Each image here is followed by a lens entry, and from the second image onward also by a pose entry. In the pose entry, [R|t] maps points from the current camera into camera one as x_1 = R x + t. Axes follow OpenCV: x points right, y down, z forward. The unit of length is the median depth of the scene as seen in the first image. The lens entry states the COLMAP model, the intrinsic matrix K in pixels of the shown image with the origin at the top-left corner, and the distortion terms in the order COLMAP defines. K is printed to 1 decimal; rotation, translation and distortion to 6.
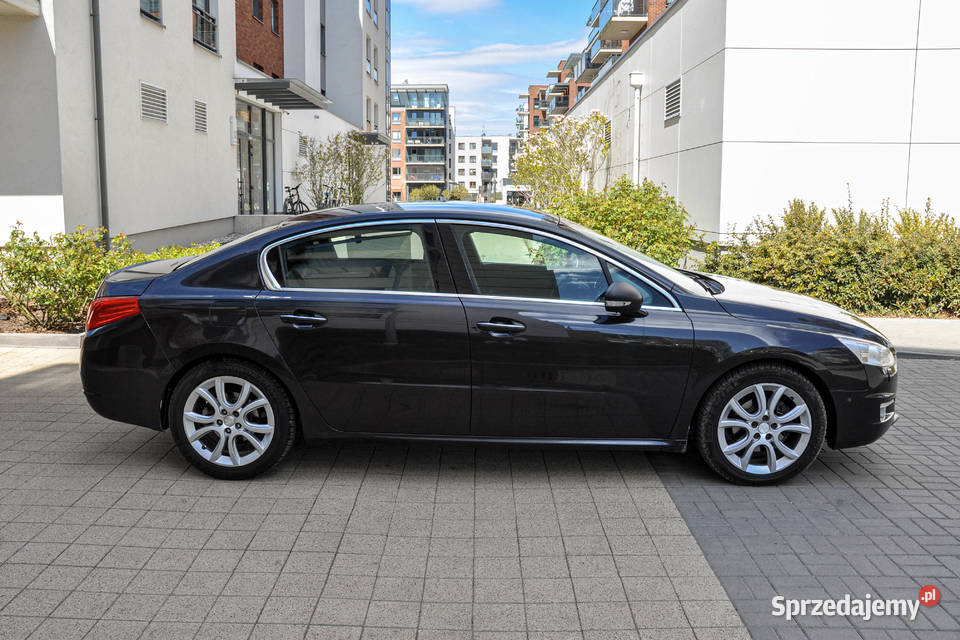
lens RADIAL K [[831.5, 0, 477.6], [0, 831.5, 298.3], [0, 0, 1]] dist [-0.144040, 0.114969]
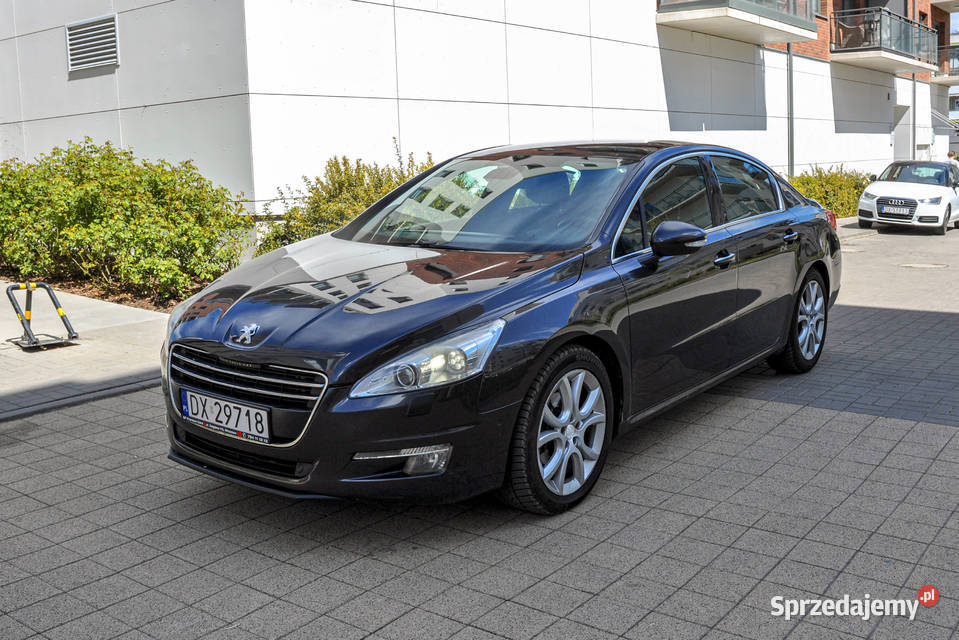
lens RADIAL K [[968.8, 0, 483.0], [0, 968.8, 275.1], [0, 0, 1]] dist [-0.152885, 0.161979]
pose [[0.595261, -0.118309, 0.794775, -0.220837], [0.136783, 0.989585, 0.044862, -0.009874], [-0.791805, 0.082007, 0.605244, 0.135404]]
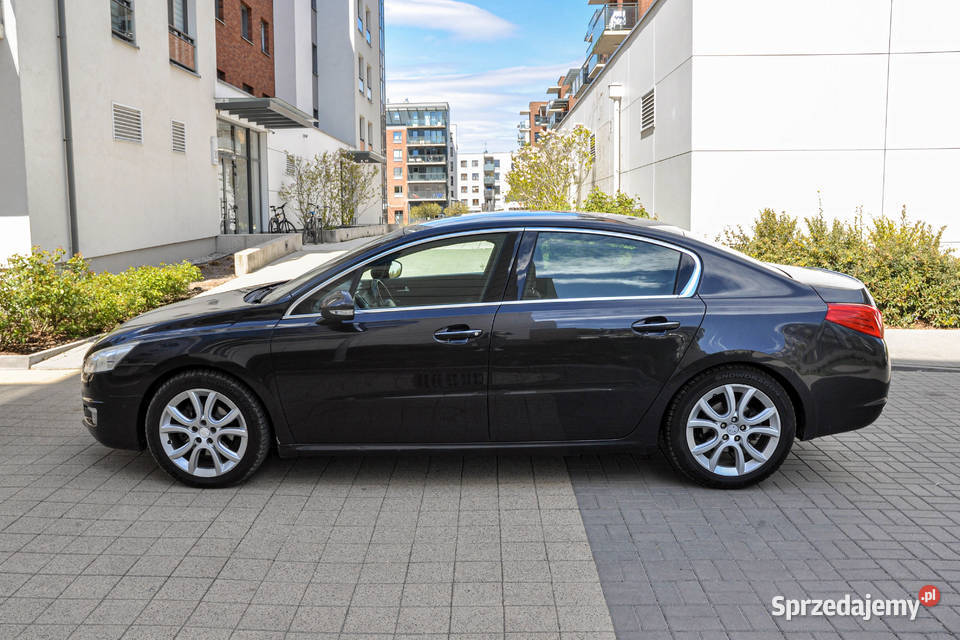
lens RADIAL K [[831.7, 0, 464.6], [0, 831.7, 309.6], [0, 0, 1]] dist [-0.153543, 0.120027]
pose [[0.999691, -0.013439, -0.020935, 0.027593], [0.013286, 0.999884, -0.007429, 0.001082], [0.021032, 0.007148, 0.999753, 0.009814]]
